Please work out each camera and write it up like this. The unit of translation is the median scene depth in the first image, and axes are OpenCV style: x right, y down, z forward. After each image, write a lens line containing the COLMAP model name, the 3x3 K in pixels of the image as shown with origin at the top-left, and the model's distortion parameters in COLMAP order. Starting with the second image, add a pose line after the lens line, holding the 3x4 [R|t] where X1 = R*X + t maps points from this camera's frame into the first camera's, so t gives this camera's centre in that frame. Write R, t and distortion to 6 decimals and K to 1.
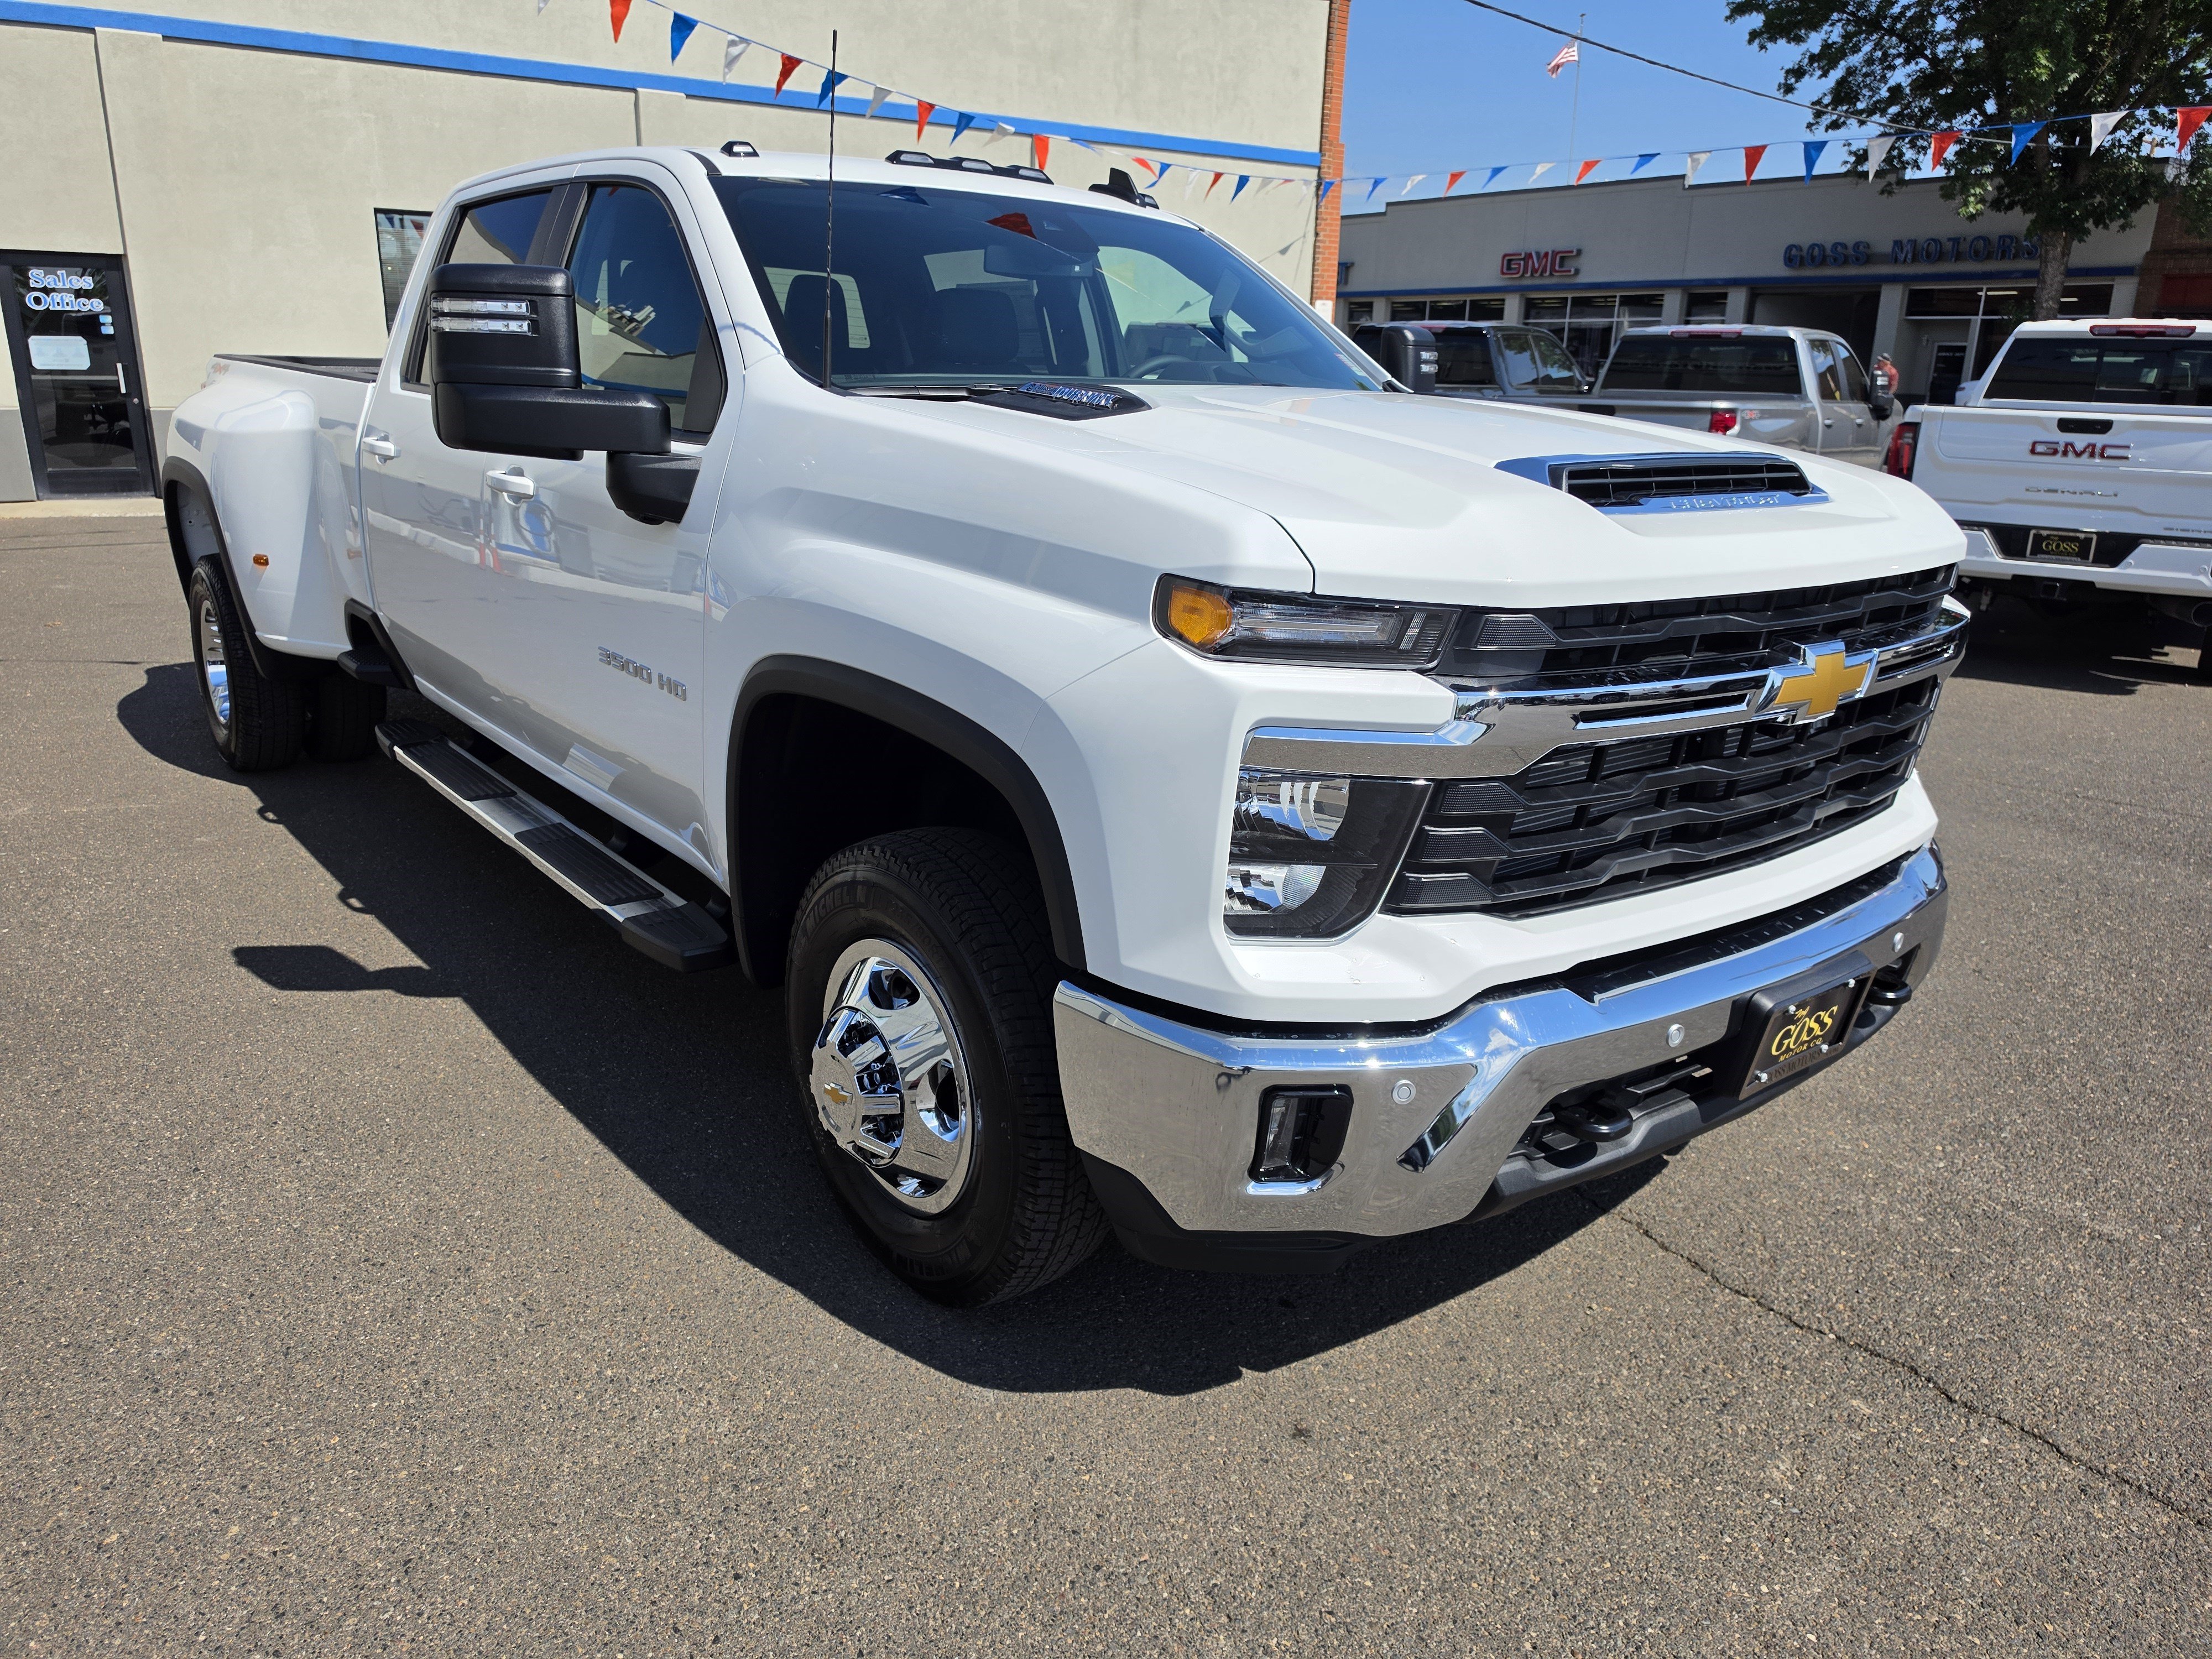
lens RADIAL K [[1582.6, 0, 1127.6], [0, 1582.6, 827.8], [0, 0, 1]] dist [0.007362, -0.006725]
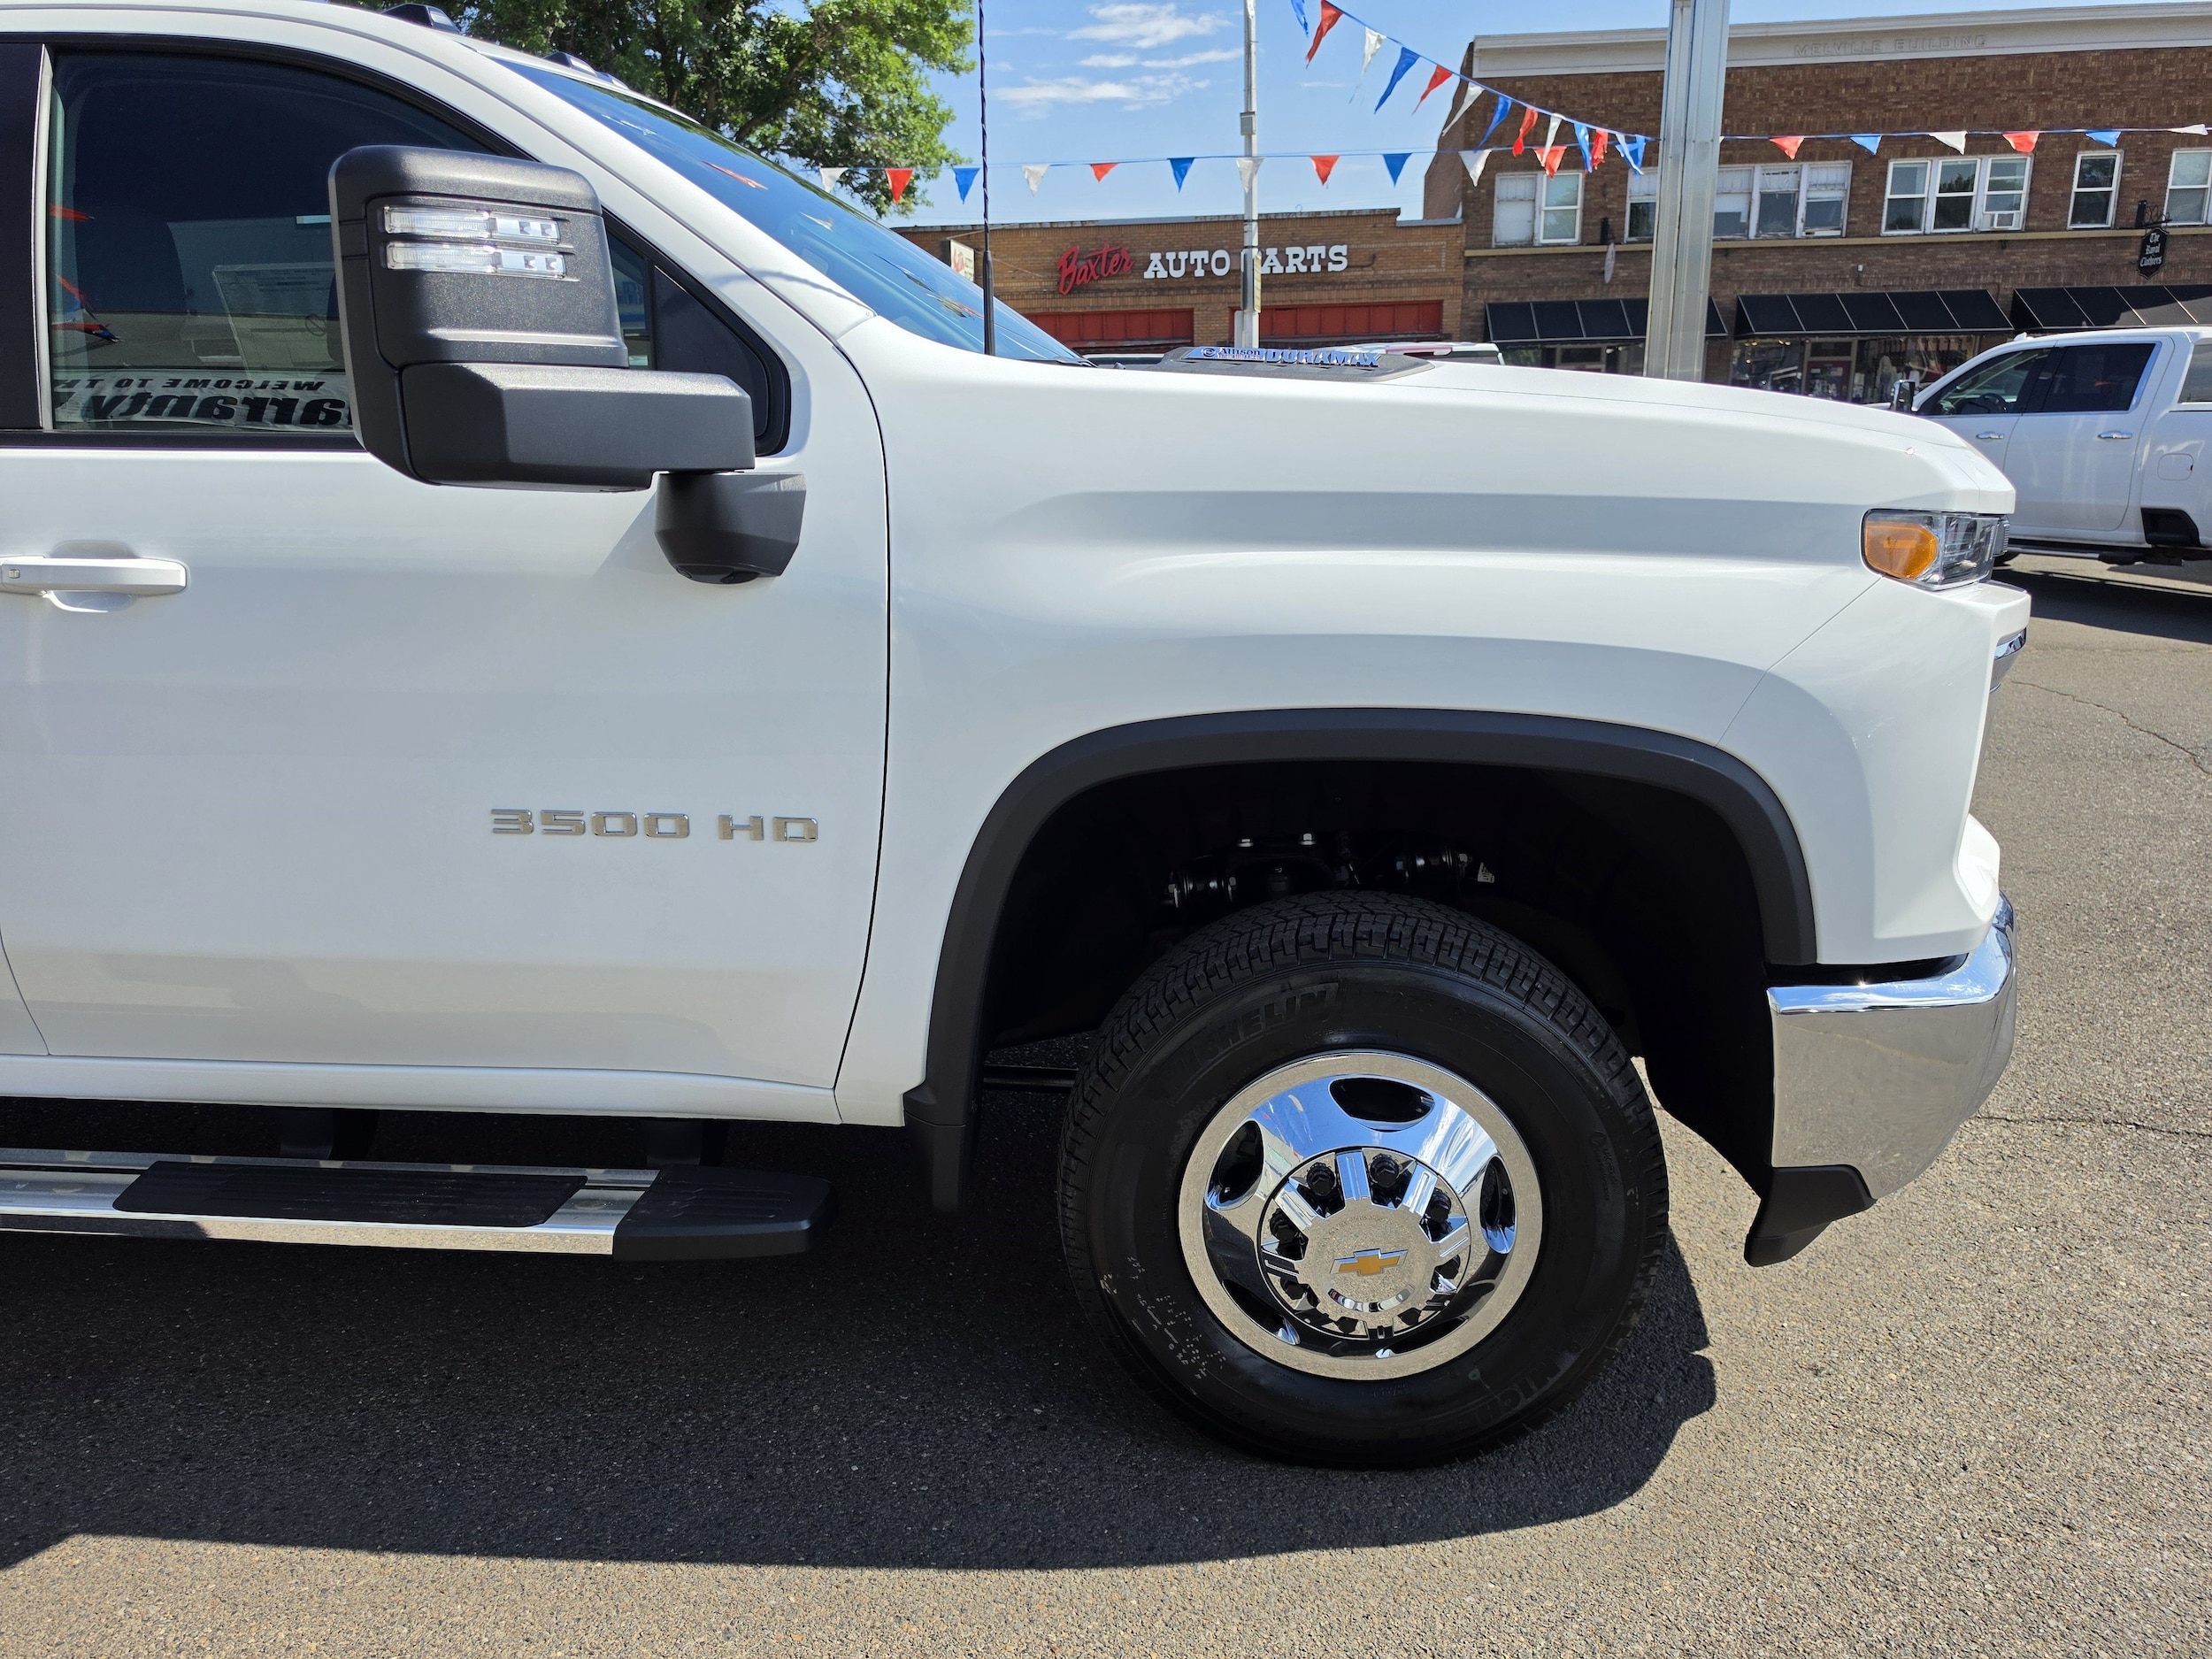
lens RADIAL K [[1561.2, 0, 1084.7], [0, 1561.2, 834.8], [0, 0, 1]] dist [0.006310, -0.005196]
pose [[0.691467, -0.221411, 0.687641, -0.572647], [0.234142, 0.969179, 0.076618, -0.091435], [-0.683411, 0.108027, 0.721997, 0.406417]]
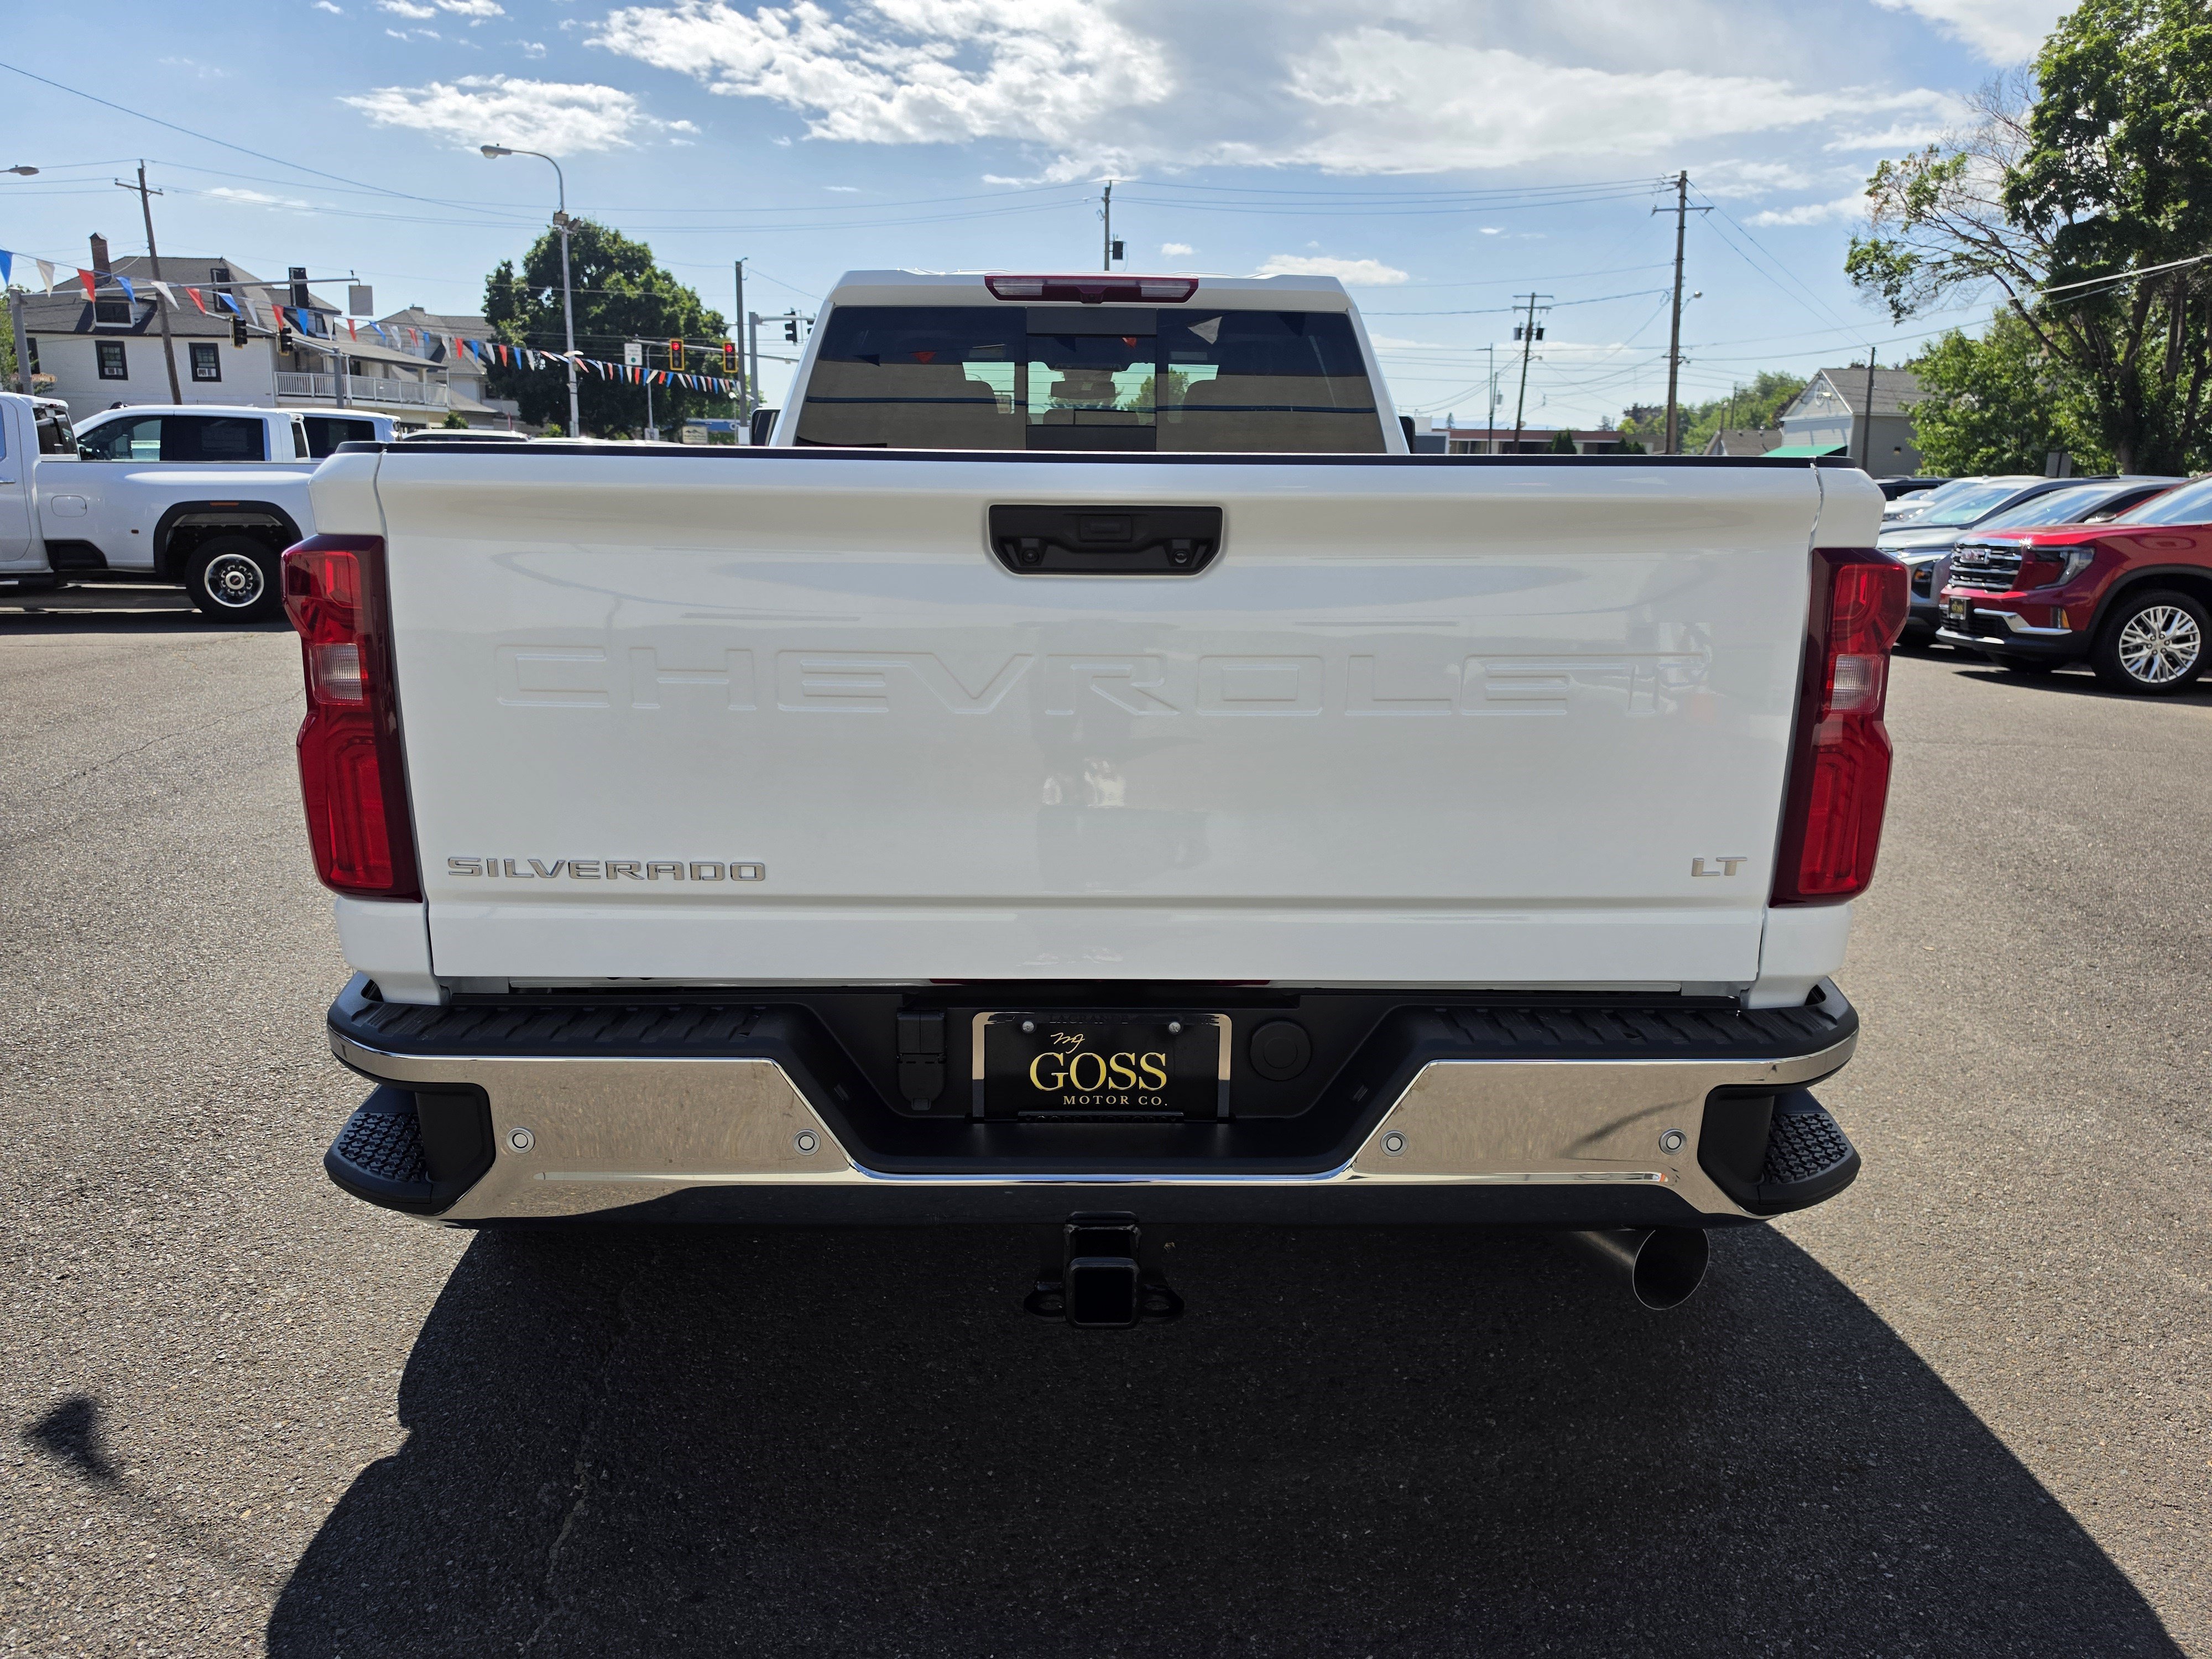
lens RADIAL K [[1617.2, 0, 1096.7], [0, 1617.2, 829.9], [0, 0, 1]] dist [-0.006594, 0.014451]
pose [[-0.790312, -0.173978, 0.587485, -1.253565], [0.135925, 0.885163, 0.444985, -0.751437], [-0.597438, 0.431531, -0.675906, 2.525904]]
